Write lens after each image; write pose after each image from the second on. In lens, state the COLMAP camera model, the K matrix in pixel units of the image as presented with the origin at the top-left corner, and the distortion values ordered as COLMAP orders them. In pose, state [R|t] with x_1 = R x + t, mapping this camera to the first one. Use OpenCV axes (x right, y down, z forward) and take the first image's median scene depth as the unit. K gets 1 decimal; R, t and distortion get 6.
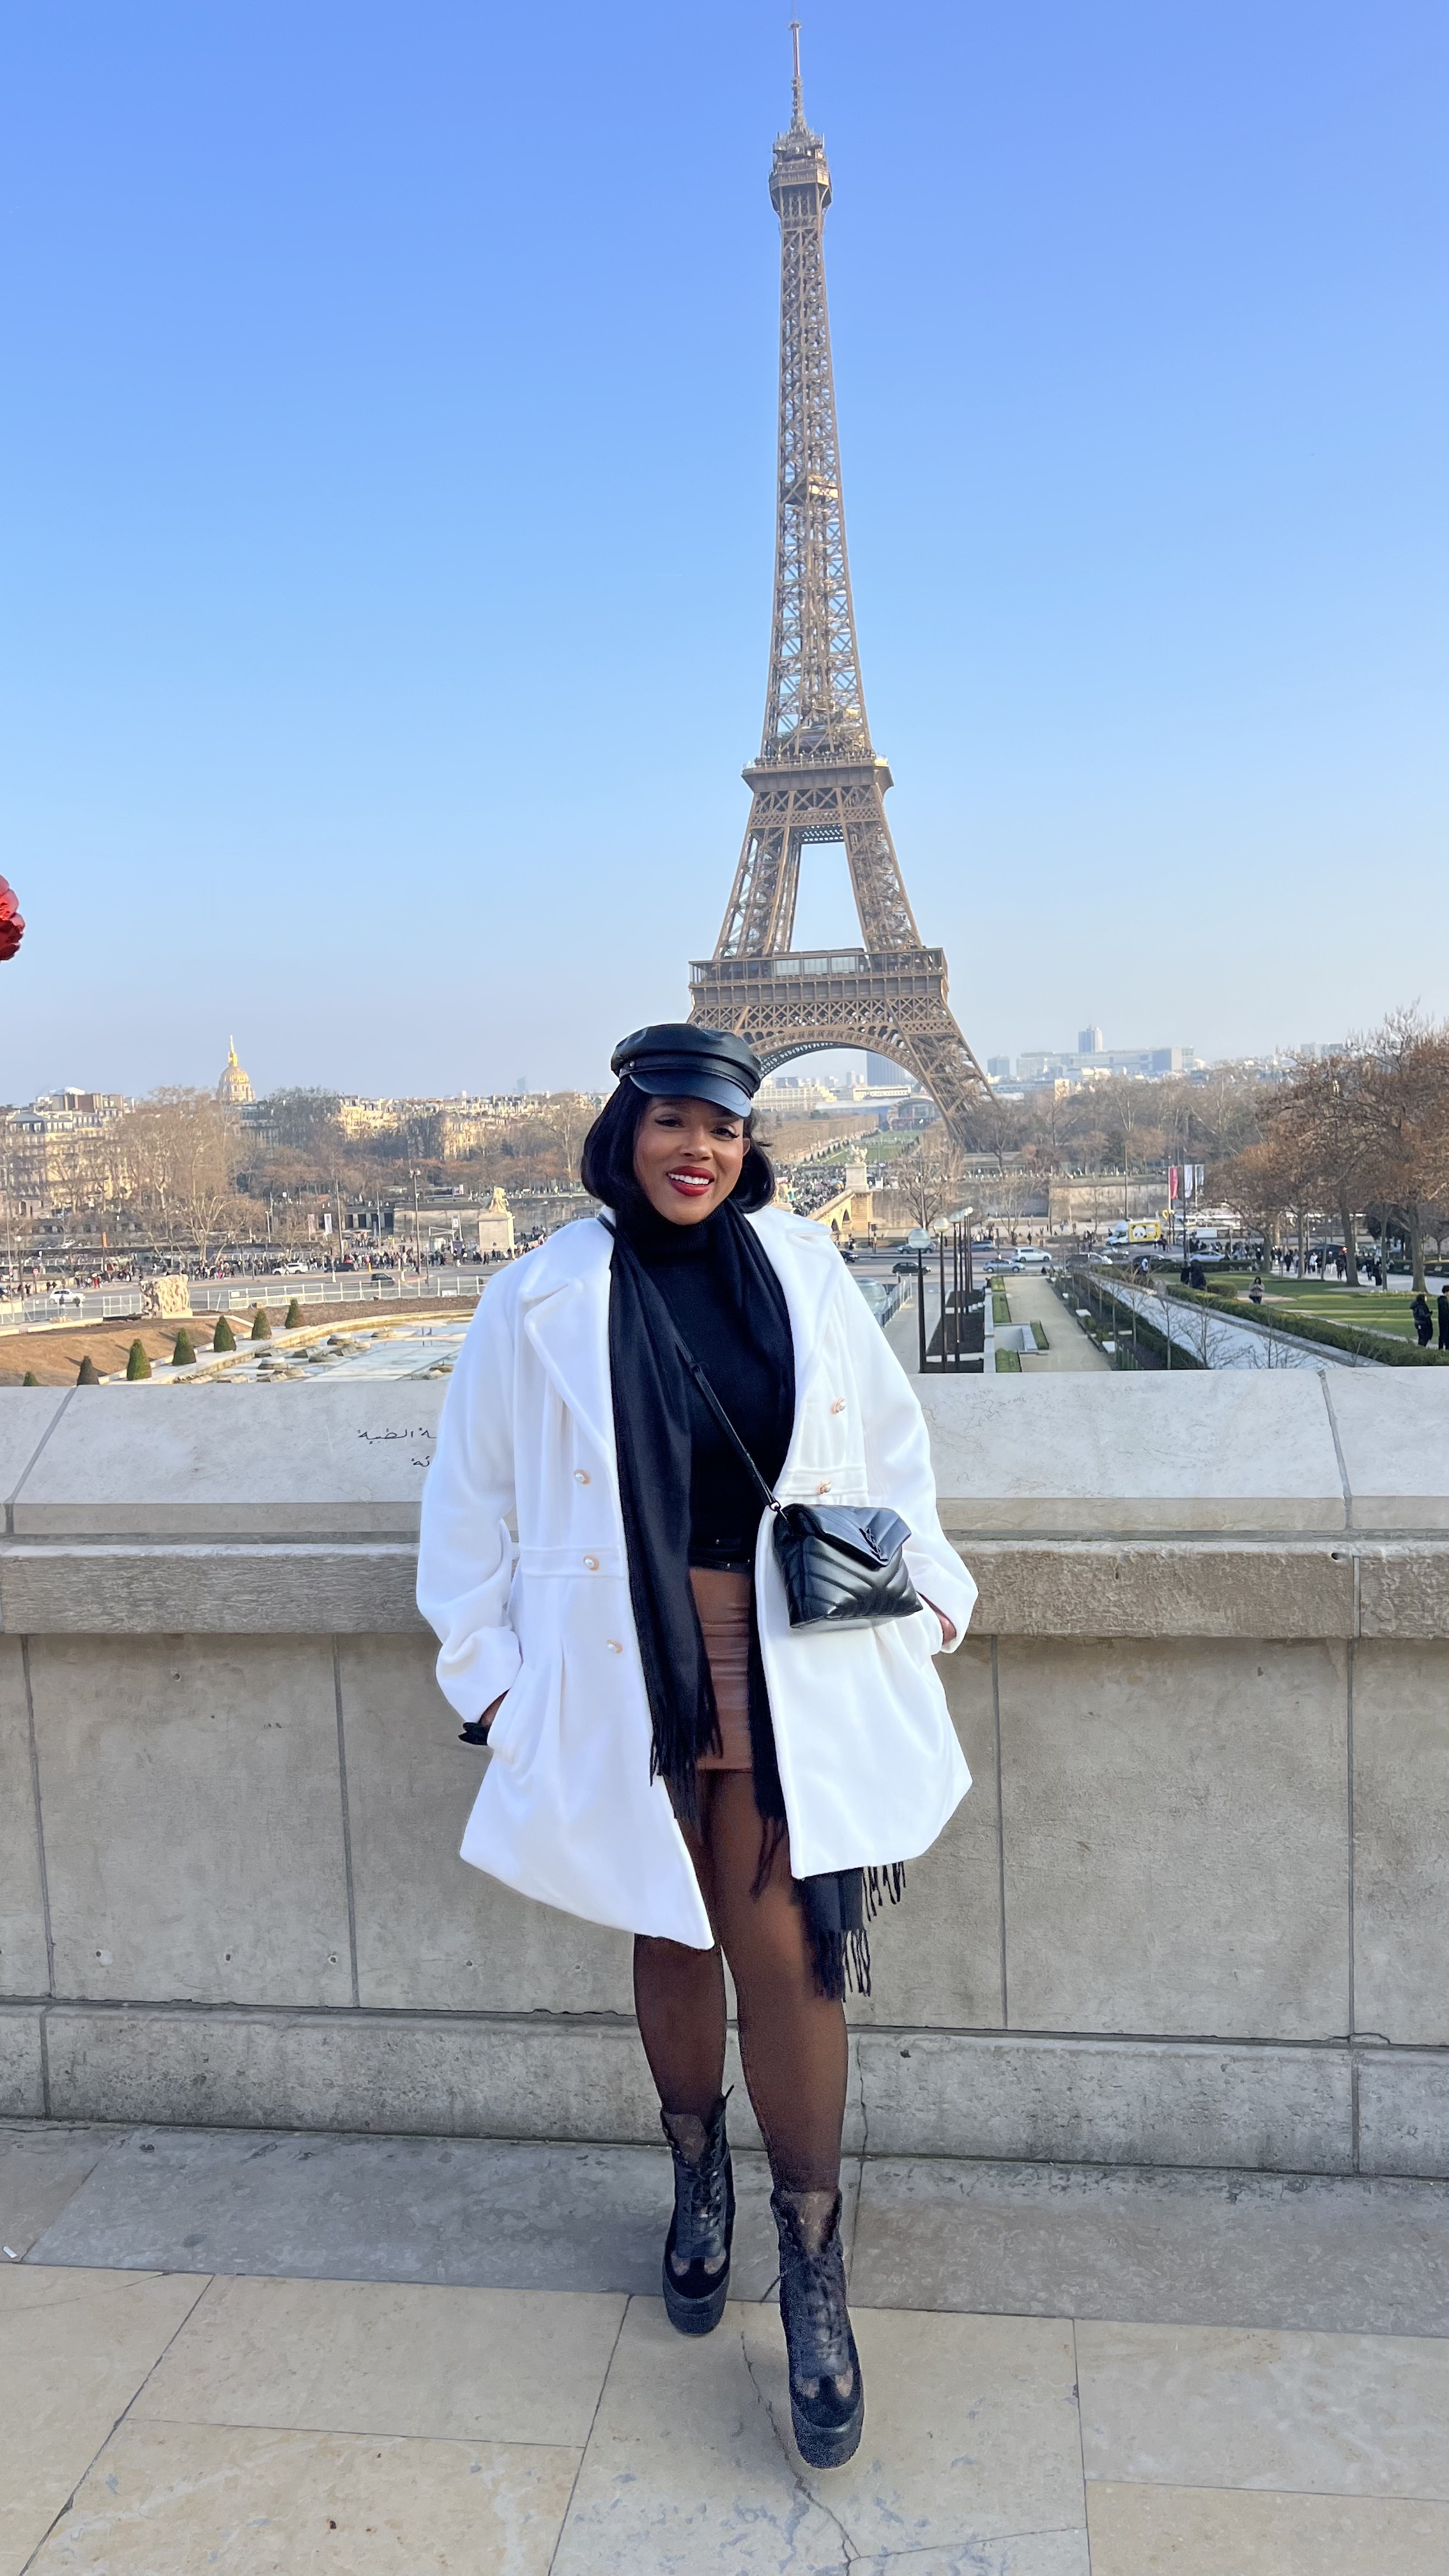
lens RADIAL K [[1962.0, 0, 710.0], [0, 1962.0, 1297.6], [0, 0, 1]] dist [0.071047, -0.072861]
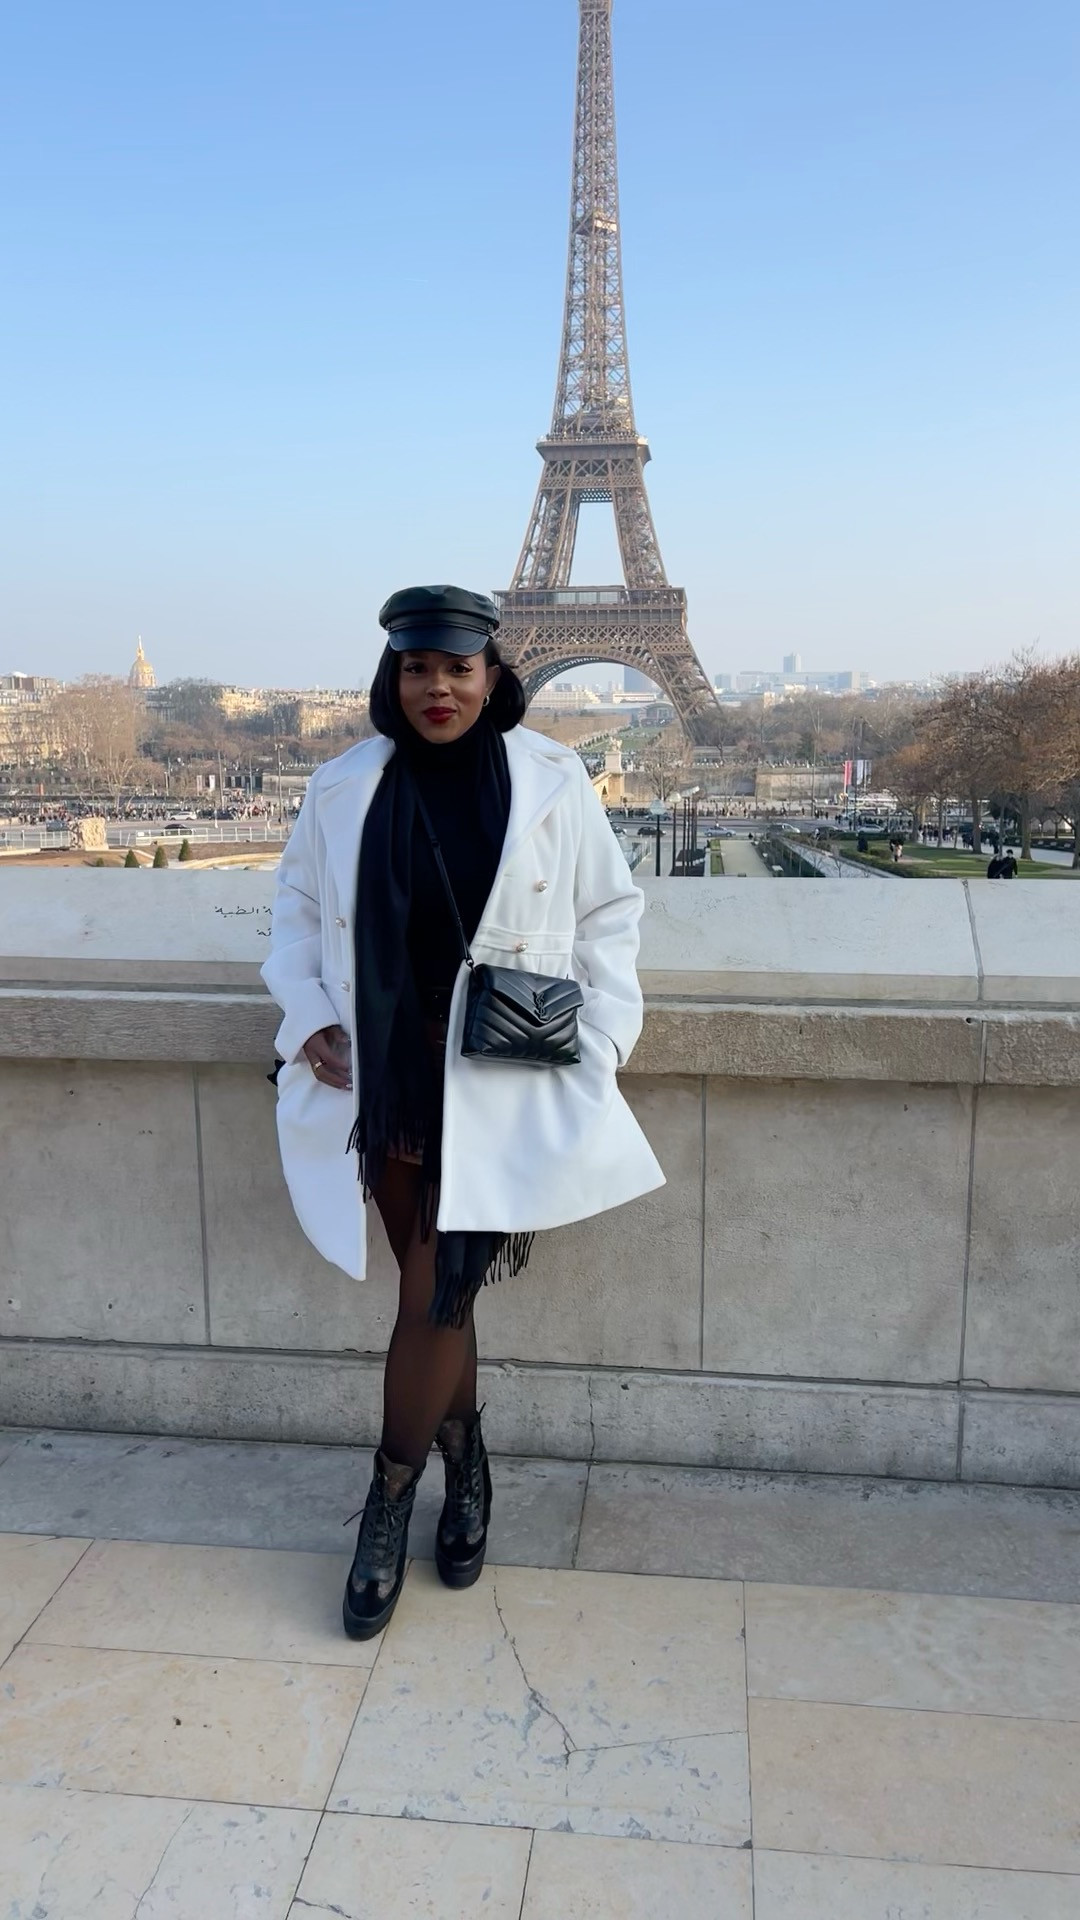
lens RADIAL K [[1464.6, 0, 540.0], [0, 1464.6, 960.0], [0, 0, 1]] dist [0.066326, -0.079846]
pose [[0.999148, 0.029130, 0.029246, 0.004575], [-0.031222, 0.996781, 0.073841, 0.025266], [-0.027000, -0.074691, 0.996841, 0.040878]]
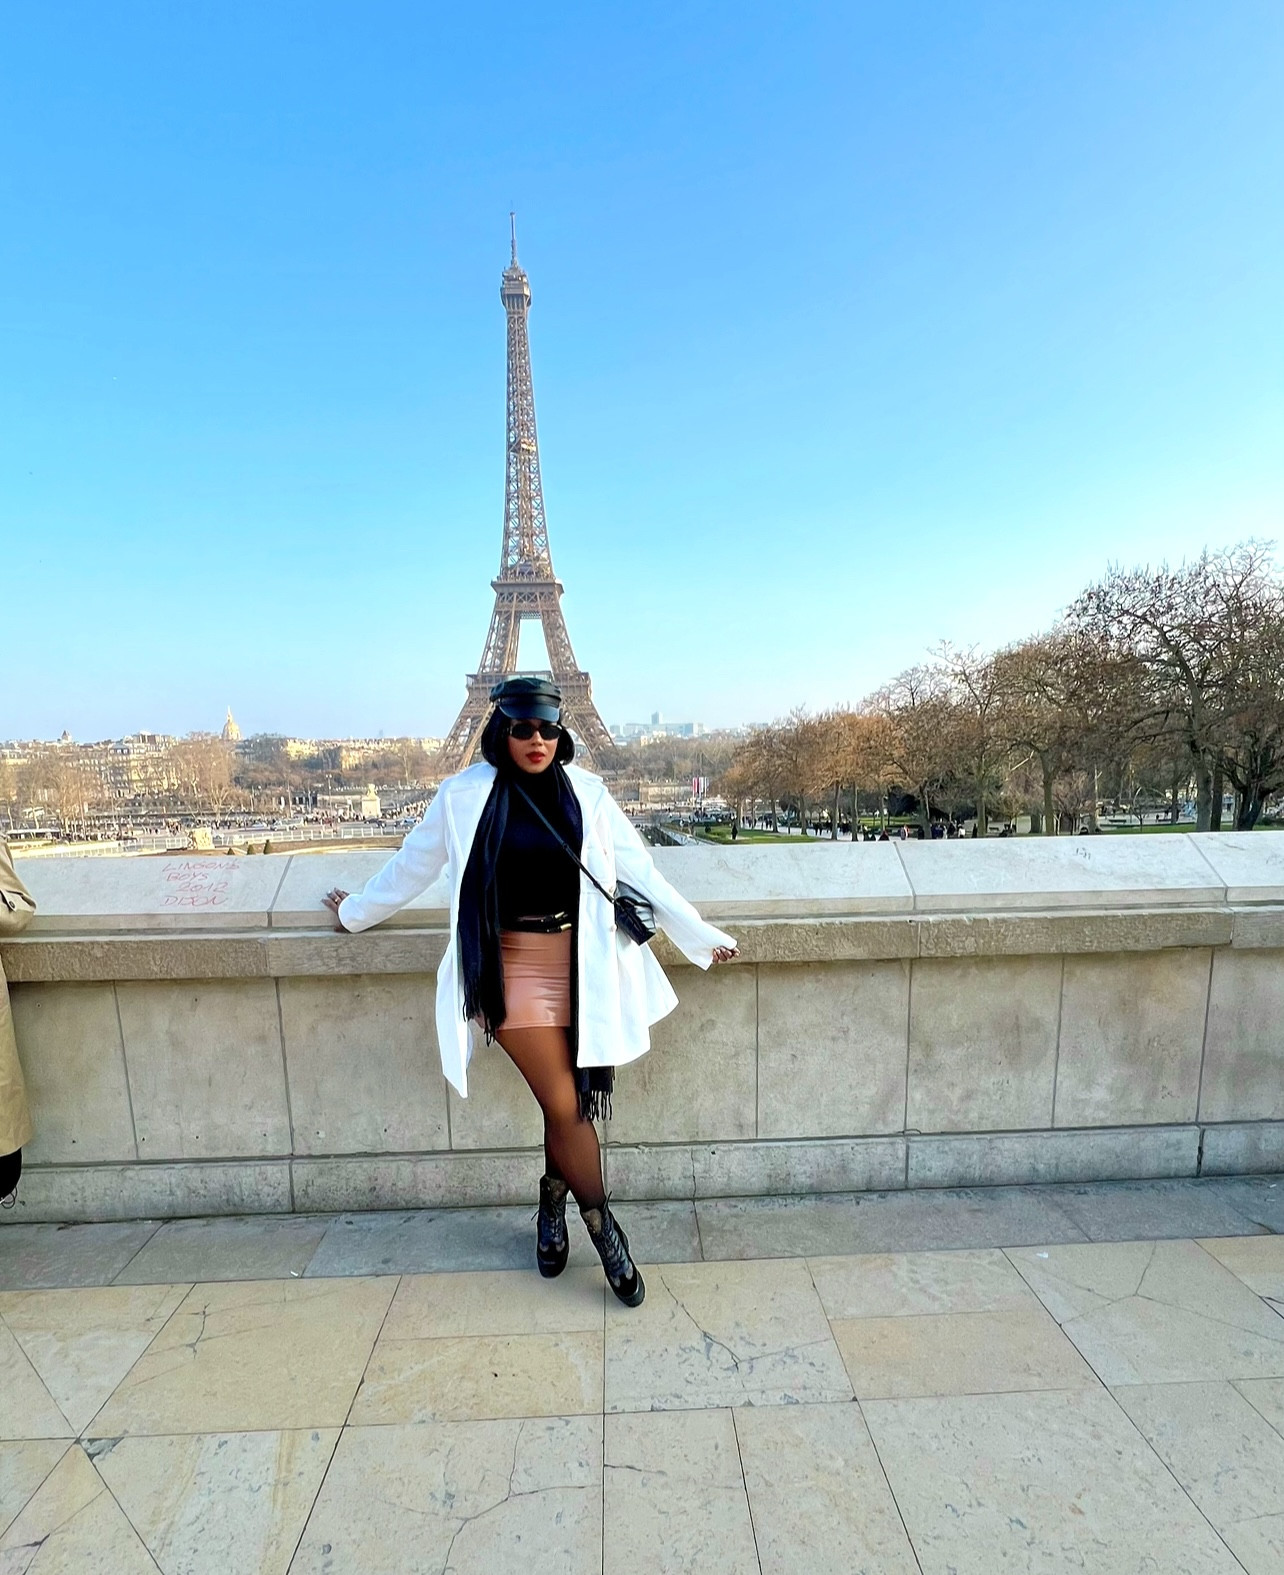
lens RADIAL K [[928.0, 0, 651.1], [0, 928.0, 895.9], [0, 0, 1]] dist [0.001847, 0.000697]
pose [[0.981971, -0.013235, 0.188565, -0.152718], [0.001839, 0.998168, 0.060482, 0.032890], [-0.189020, -0.059045, 0.980196, 0.019375]]
